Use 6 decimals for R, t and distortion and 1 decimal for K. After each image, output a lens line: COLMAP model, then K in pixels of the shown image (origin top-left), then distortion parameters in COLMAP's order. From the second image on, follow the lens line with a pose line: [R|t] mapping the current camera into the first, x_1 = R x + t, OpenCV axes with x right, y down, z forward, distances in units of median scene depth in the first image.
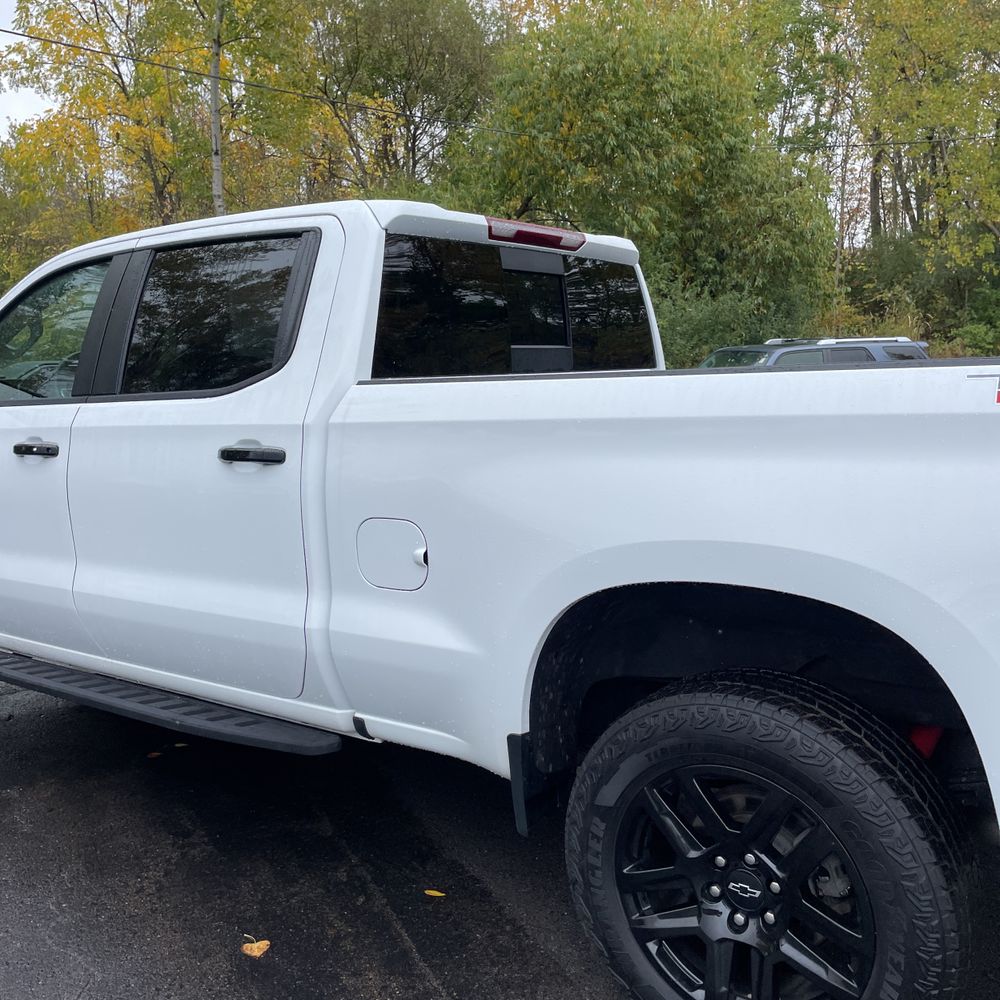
lens RADIAL K [[1010.2, 0, 502.7], [0, 1010.2, 497.0], [0, 0, 1]] dist [0.095834, -0.128784]
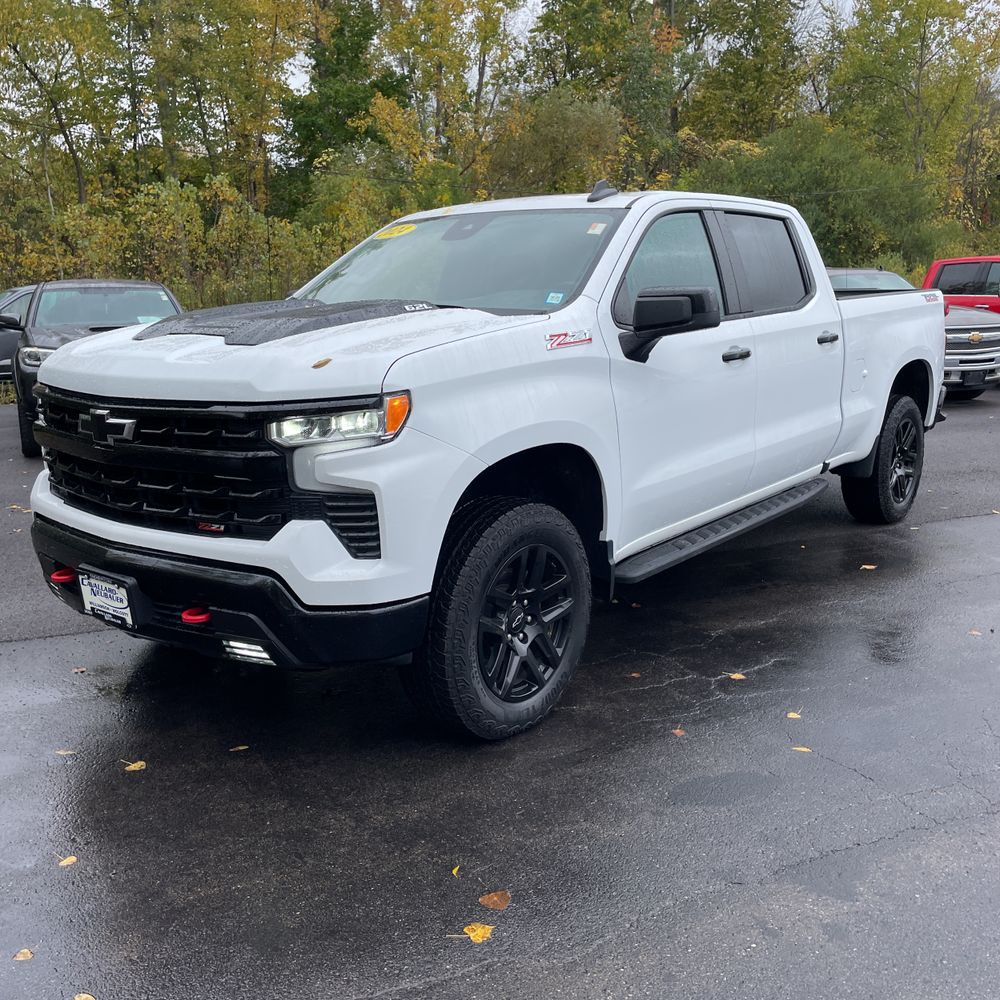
lens RADIAL K [[1010.2, 0, 502.7], [0, 1010.2, 497.0], [0, 0, 1]] dist [0.095834, -0.128784]
pose [[0.047069, -0.183547, 0.981883, -2.548147], [0.139686, 0.974524, 0.175475, -0.199775], [-0.989076, 0.128896, 0.071509, 1.732097]]
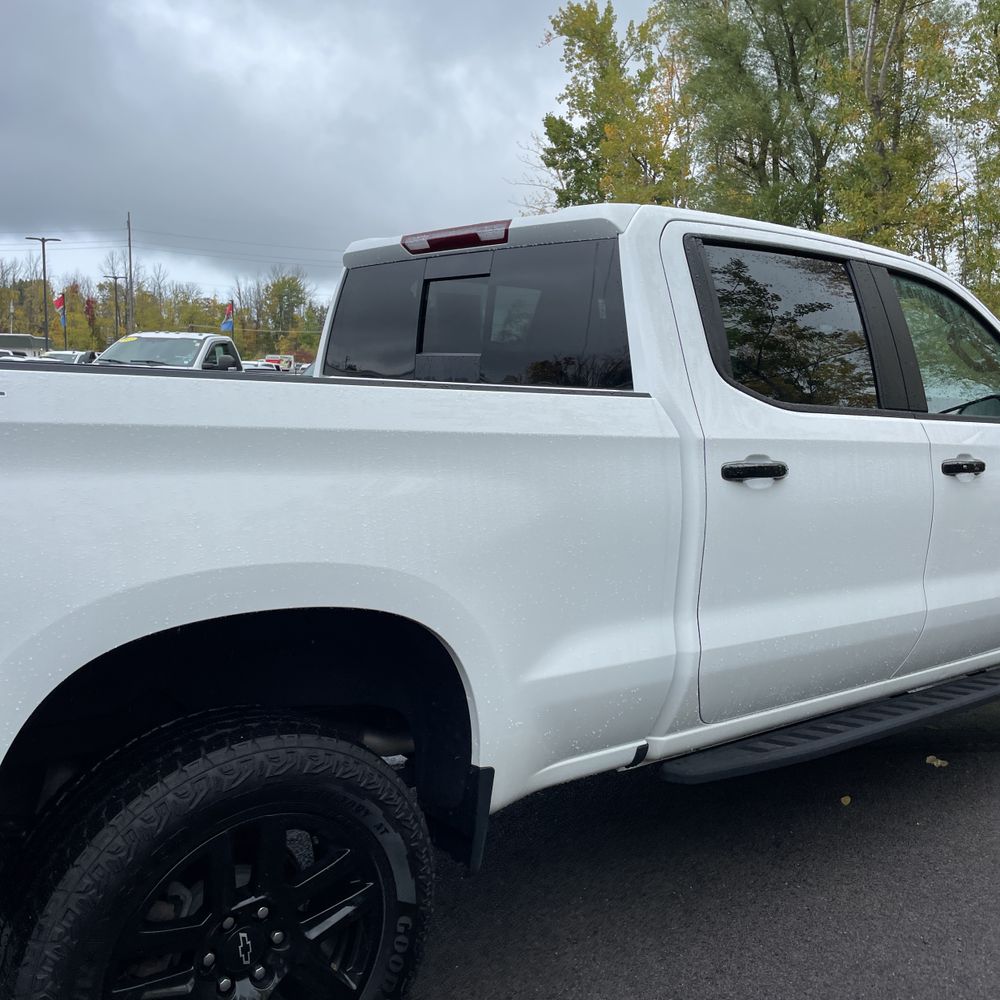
lens RADIAL K [[1010.2, 0, 502.7], [0, 1010.2, 497.0], [0, 0, 1]] dist [0.095834, -0.128784]
pose [[-0.270889, 0.127734, -0.954098, 1.324515], [-0.154353, 0.972568, 0.174030, -0.266259], [0.950155, 0.194411, -0.243742, 1.816343]]
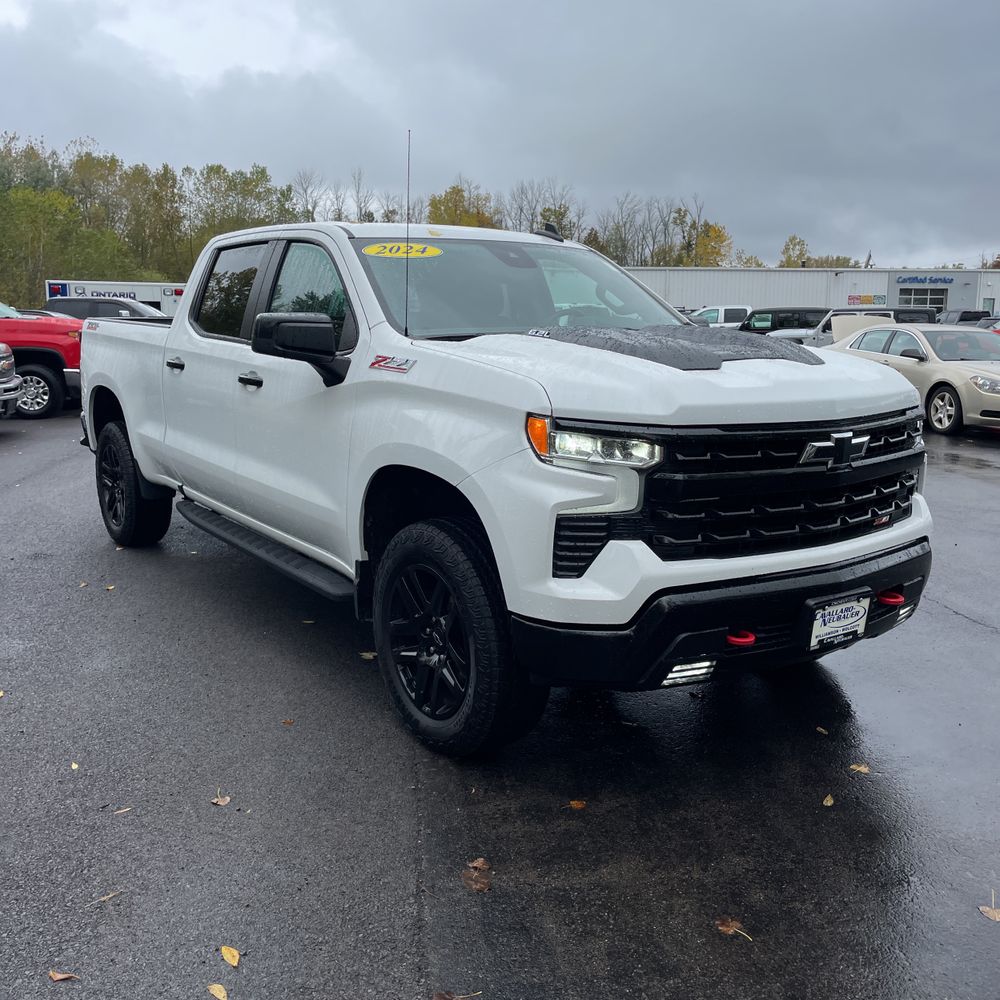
lens RADIAL K [[1010.2, 0, 502.7], [0, 1010.2, 497.0], [0, 0, 1]] dist [0.095834, -0.128784]
pose [[-0.945706, -0.043189, 0.322140, -1.253691], [0.055974, 0.954682, 0.292317, -0.488722], [-0.320166, 0.294478, -0.900431, 3.715492]]
